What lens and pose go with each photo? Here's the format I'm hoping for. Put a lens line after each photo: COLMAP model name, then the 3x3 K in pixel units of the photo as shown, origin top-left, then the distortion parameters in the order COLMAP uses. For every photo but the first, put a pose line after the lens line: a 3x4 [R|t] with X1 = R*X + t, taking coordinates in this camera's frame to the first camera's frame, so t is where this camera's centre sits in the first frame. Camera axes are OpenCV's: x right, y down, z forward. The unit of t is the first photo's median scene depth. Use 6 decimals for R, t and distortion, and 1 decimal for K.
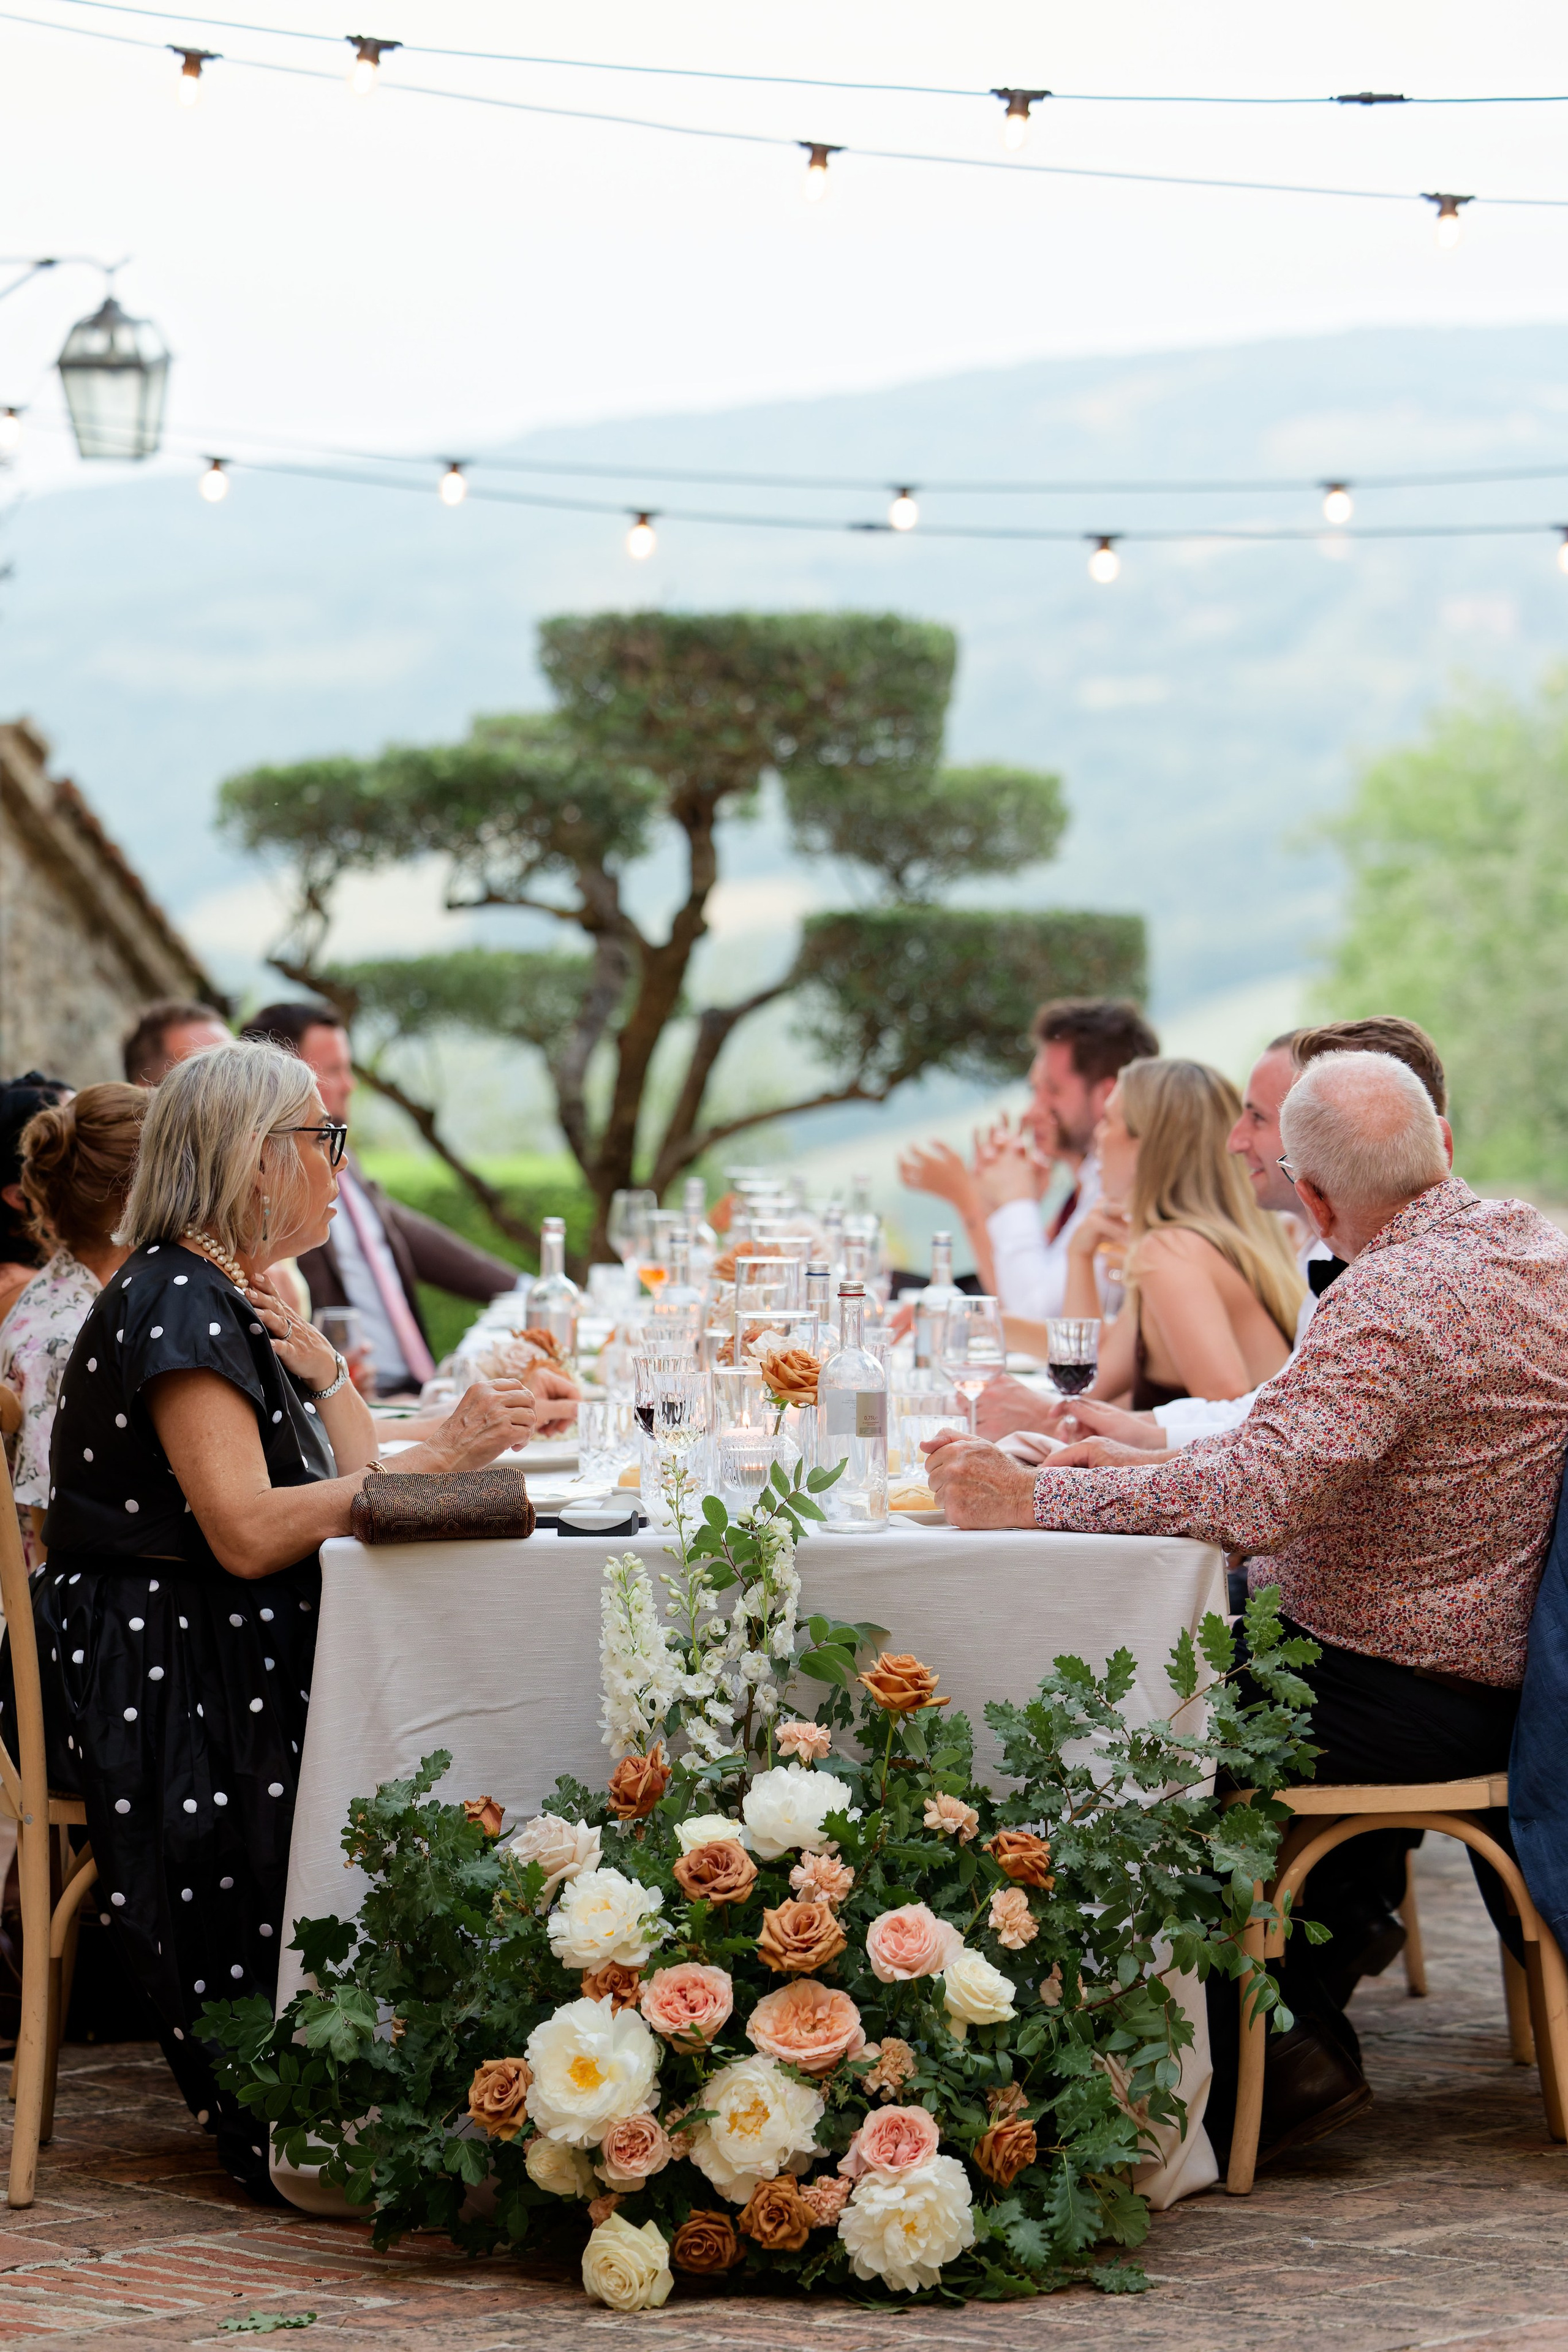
lens RADIAL K [[7537.4, 0, 774.3], [0, 7537.4, 1168.8], [0, 0, 1]] dist [-0.367329, 0.000000]
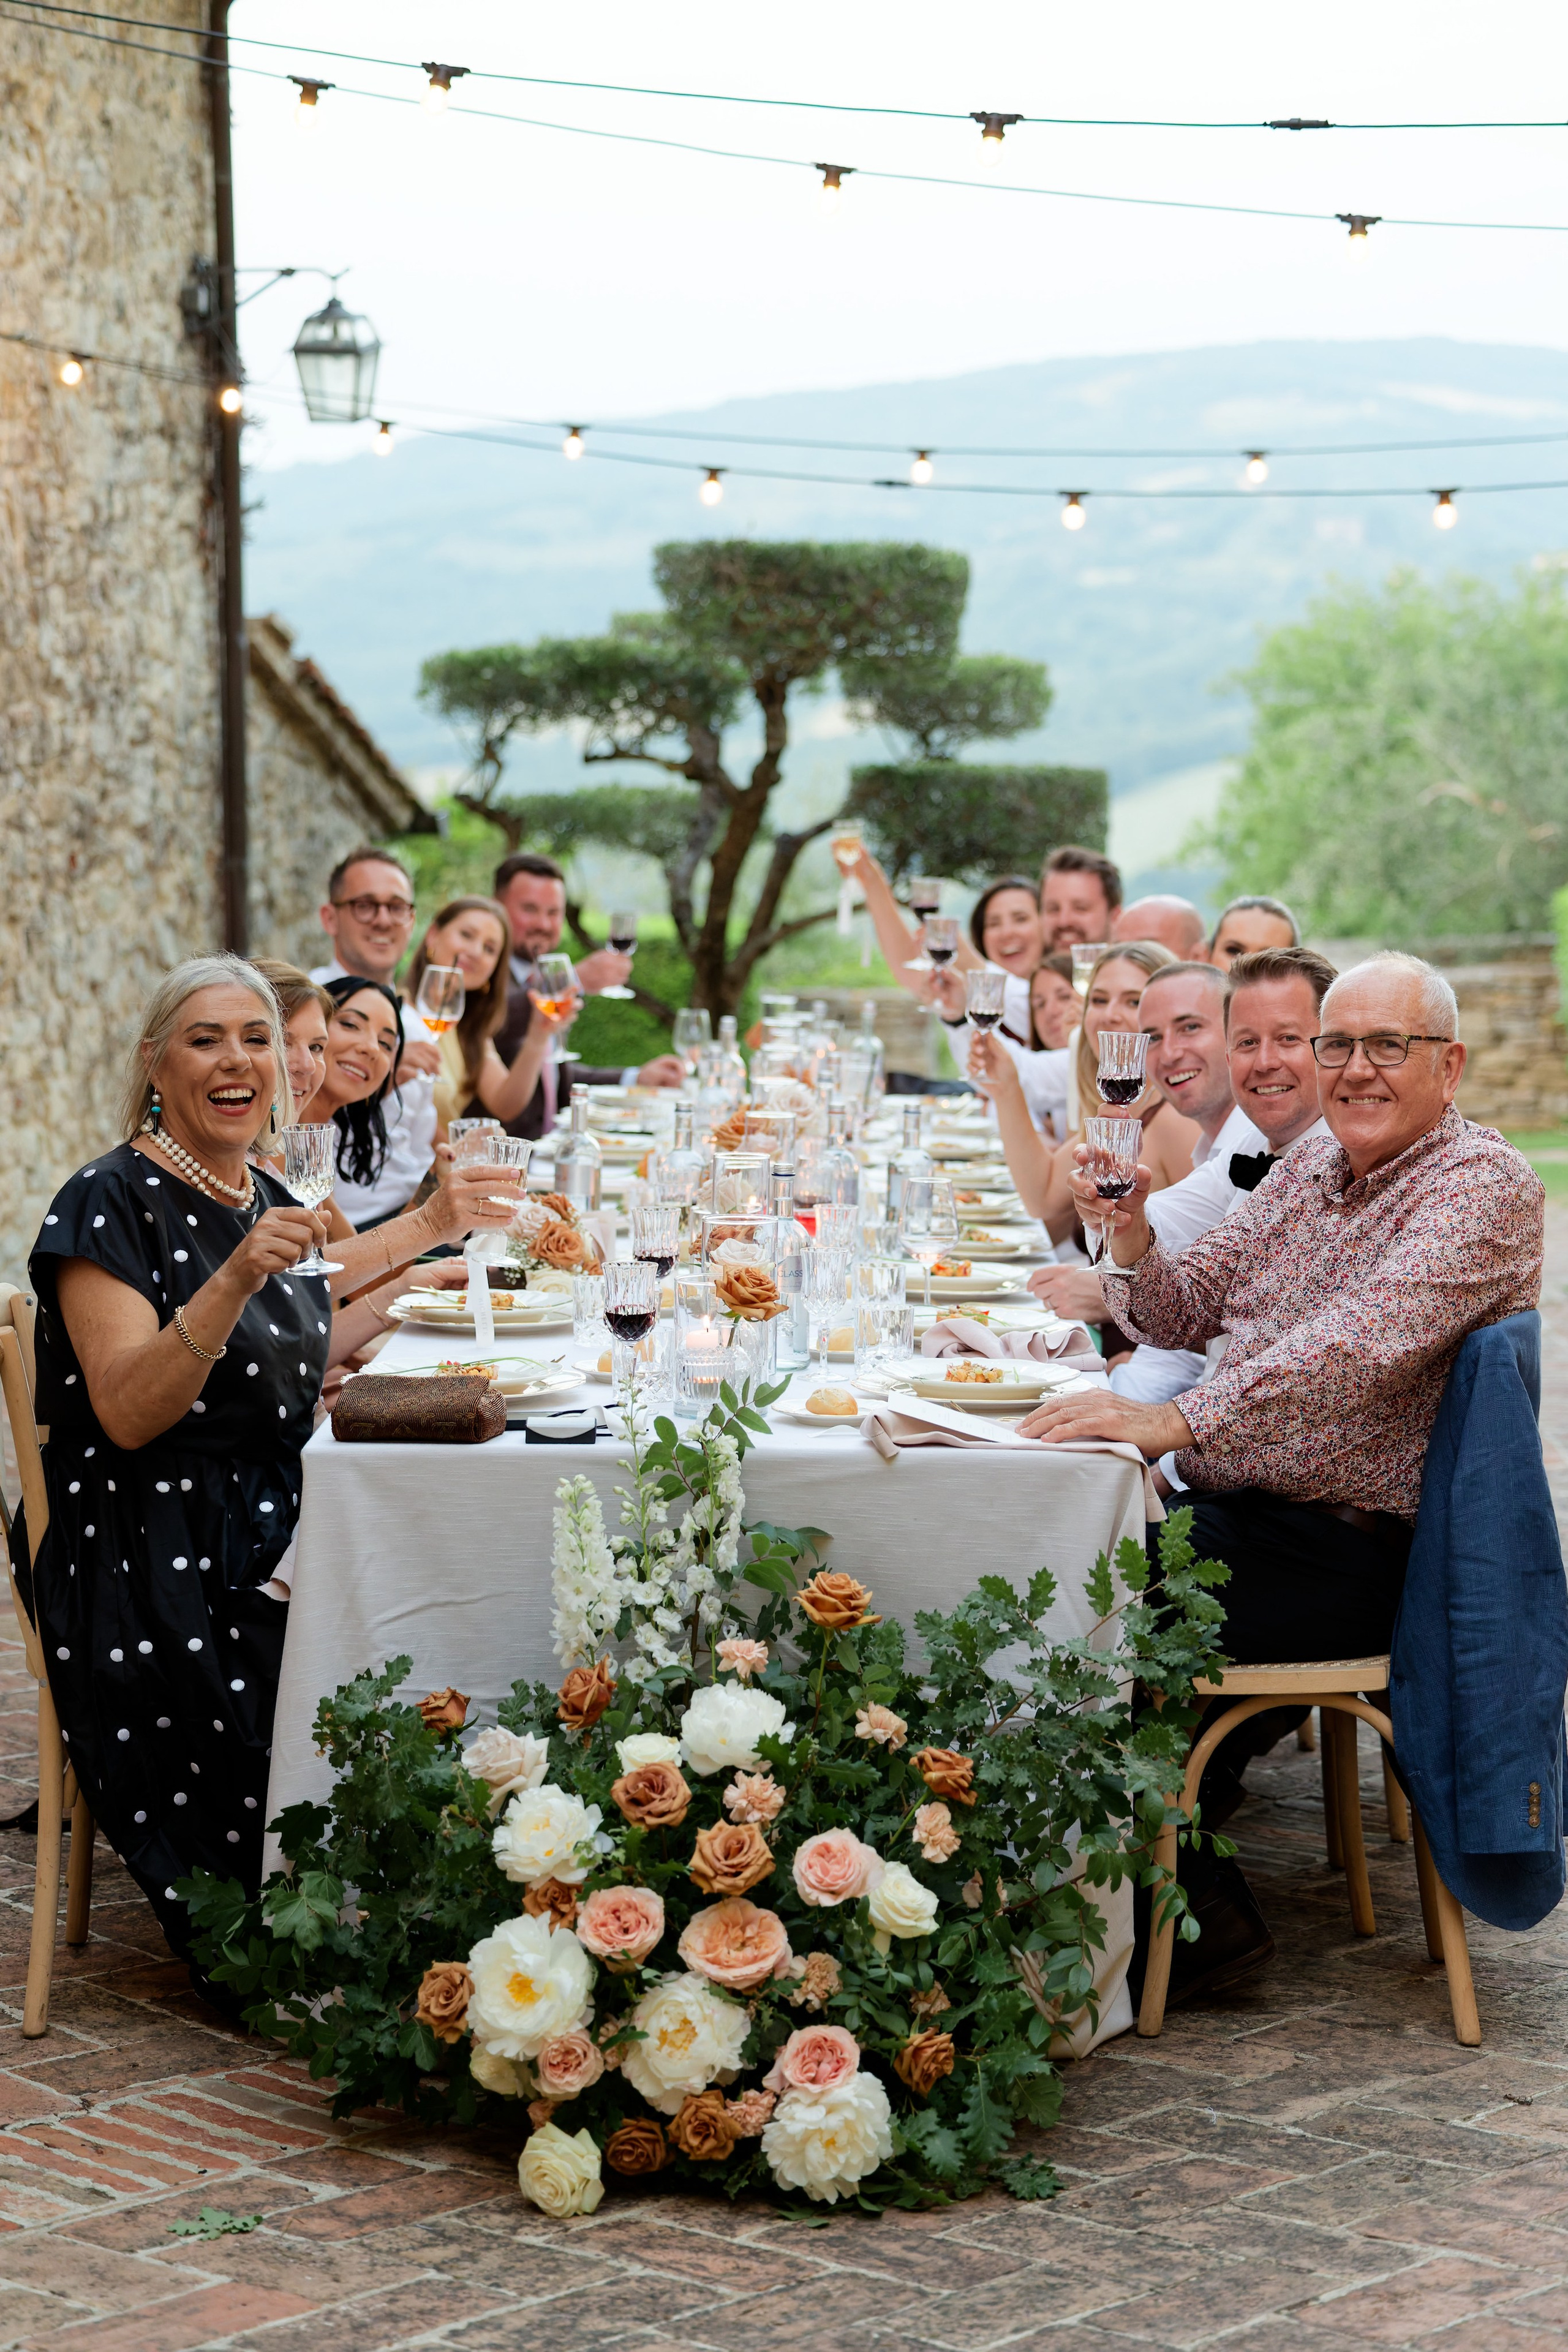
lens RADIAL K [[4839.2, 0, 858.4], [0, 4839.2, 1206.8], [0, 0, 1]] dist [-0.148861, 0.000000]
pose [[0.999902, 0.013659, -0.003223, 0.020980], [-0.013412, 0.997650, 0.067187, -0.032113], [0.004133, -0.067137, 0.997735, 0.314551]]
